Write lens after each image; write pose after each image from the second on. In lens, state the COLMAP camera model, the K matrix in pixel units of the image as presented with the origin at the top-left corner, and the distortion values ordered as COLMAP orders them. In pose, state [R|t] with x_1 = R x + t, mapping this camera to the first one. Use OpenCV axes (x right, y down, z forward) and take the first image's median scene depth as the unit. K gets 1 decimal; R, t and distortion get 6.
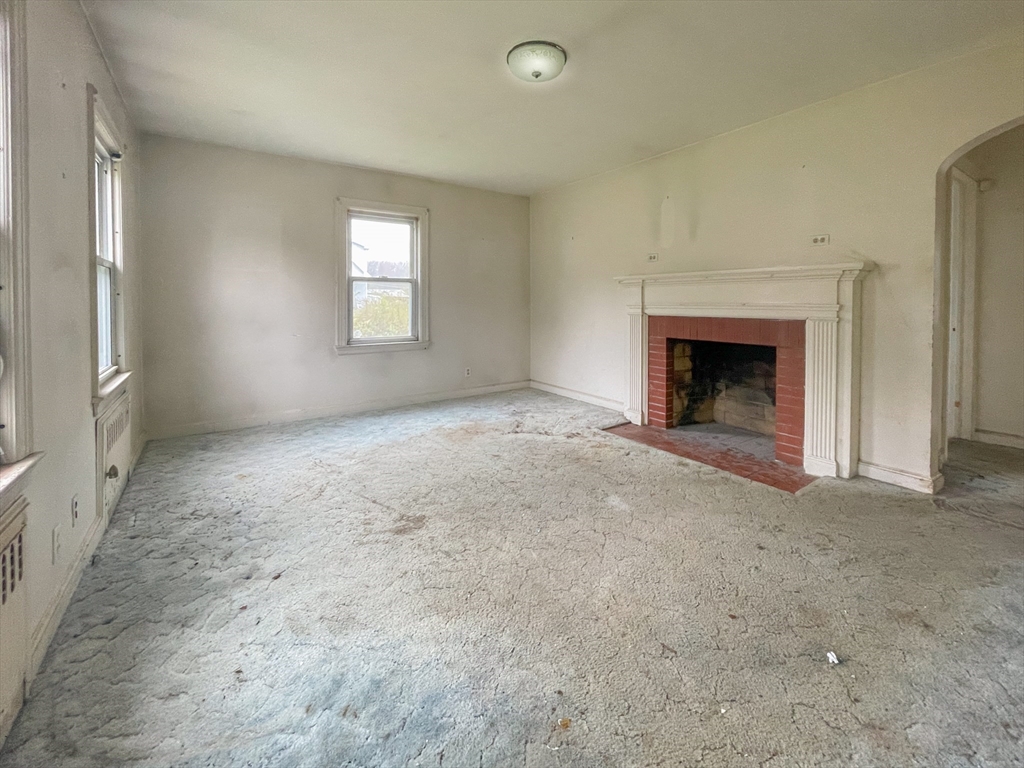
lens RADIAL K [[445.9, 0, 516.0], [0, 445.9, 374.2], [0, 0, 1]] dist [0.000378, 0.000073]
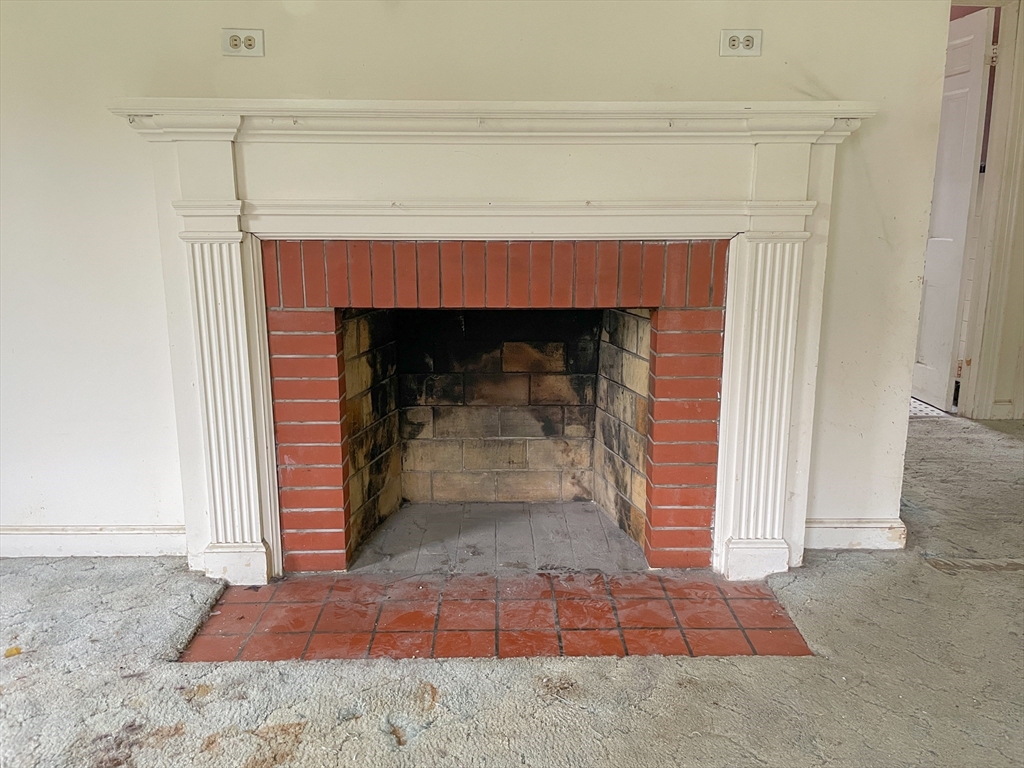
lens RADIAL K [[787.2, 0, 513.6], [0, 787.2, 389.5], [0, 0, 1]] dist [0.097786, -0.114261]
pose [[0.547750, -0.183840, 0.816194, -0.071058], [0.134937, 0.982200, 0.130674, -0.079575], [-0.825689, 0.038558, 0.562807, 0.555630]]
